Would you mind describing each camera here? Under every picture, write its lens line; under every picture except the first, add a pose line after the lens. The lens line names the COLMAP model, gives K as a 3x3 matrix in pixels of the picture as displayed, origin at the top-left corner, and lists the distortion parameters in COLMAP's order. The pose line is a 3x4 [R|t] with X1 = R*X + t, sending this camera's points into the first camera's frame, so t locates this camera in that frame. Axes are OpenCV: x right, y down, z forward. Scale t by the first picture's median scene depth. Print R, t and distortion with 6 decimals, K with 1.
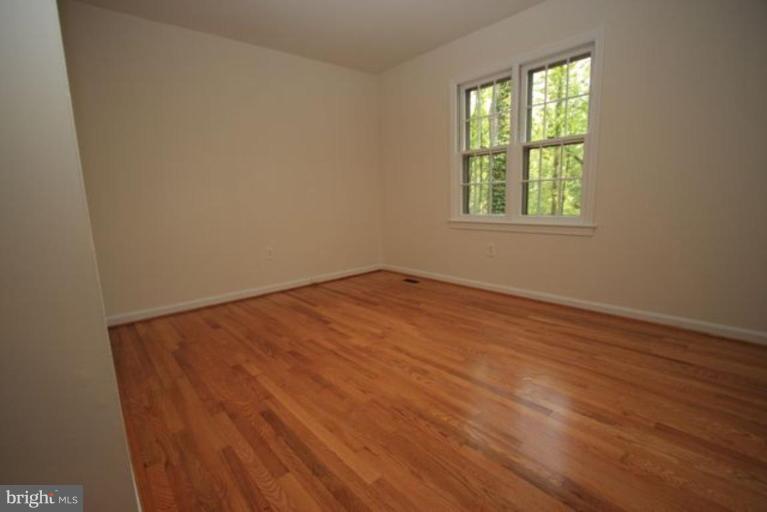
lens RADIAL K [[352.5, 0, 377.3], [0, 352.5, 254.1], [0, 0, 1]] dist [-0.026781, 0.000169]
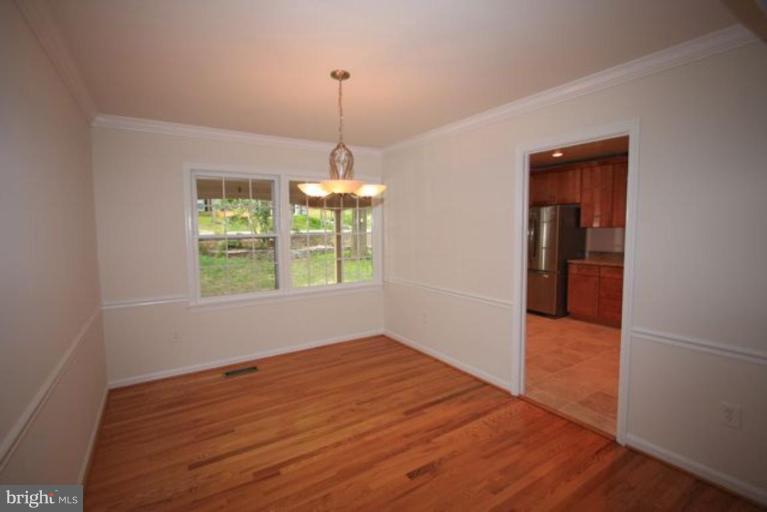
lens RADIAL K [[357.8, 0, 380.1], [0, 357.8, 257.6], [0, 0, 1]] dist [-0.002013, -0.000094]
pose [[-0.068548, -0.052333, 0.996274, -0.839879], [0.185315, 0.980576, 0.064259, -0.209889], [-0.980285, 0.189030, -0.057519, 0.584363]]
